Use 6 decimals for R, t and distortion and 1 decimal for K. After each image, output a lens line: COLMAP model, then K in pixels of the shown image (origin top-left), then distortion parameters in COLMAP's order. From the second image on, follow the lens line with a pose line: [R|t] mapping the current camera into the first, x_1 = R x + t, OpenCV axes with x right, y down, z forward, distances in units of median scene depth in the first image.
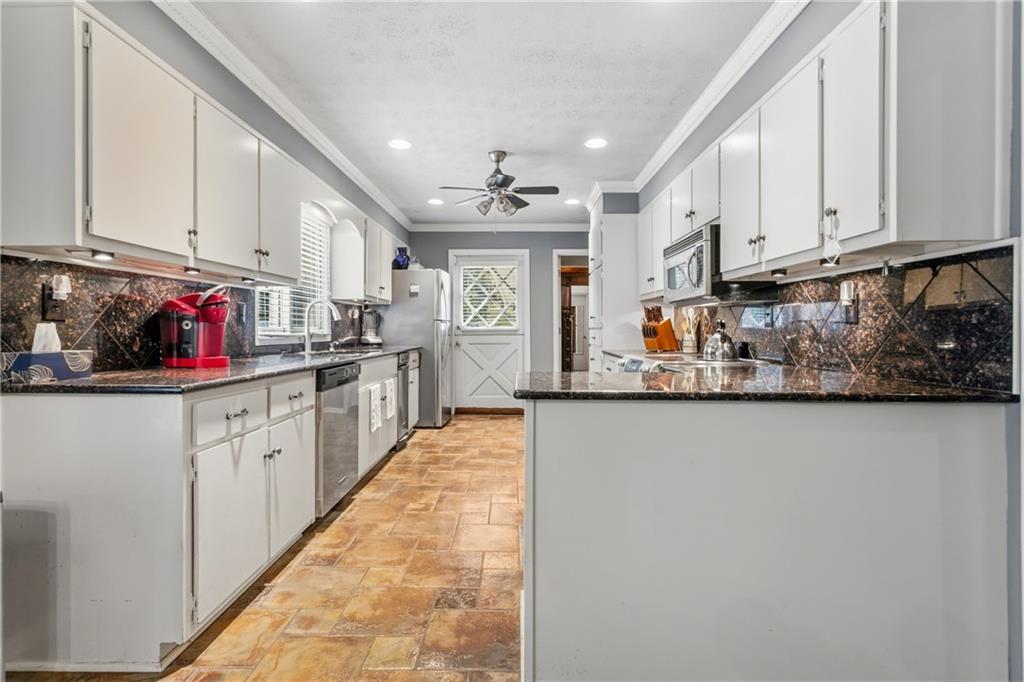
lens RADIAL K [[492.0, 0, 510.2], [0, 492.0, 334.2], [0, 0, 1]] dist [-0.001065, 0.006019]
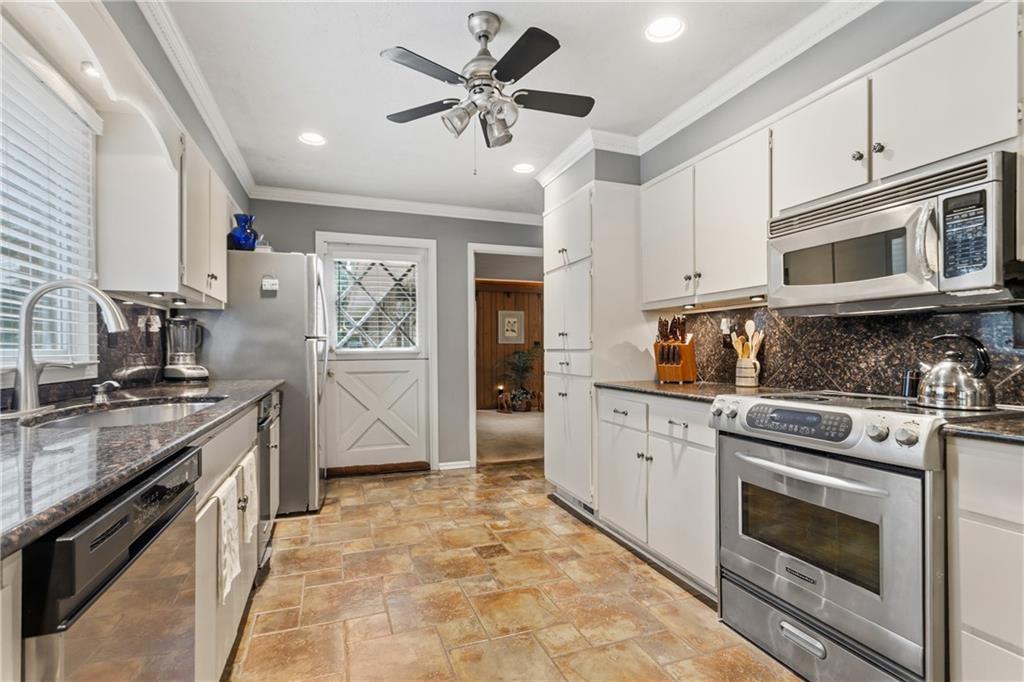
lens RADIAL K [[492.0, 0, 516.5], [0, 492.0, 355.9], [0, 0, 1]] dist [-0.001065, 0.006019]
pose [[0.936291, -0.005059, 0.351190, -0.130418], [0.004722, 0.999987, 0.001817, -0.005065], [-0.351195, -0.000043, 0.936303, 0.352131]]
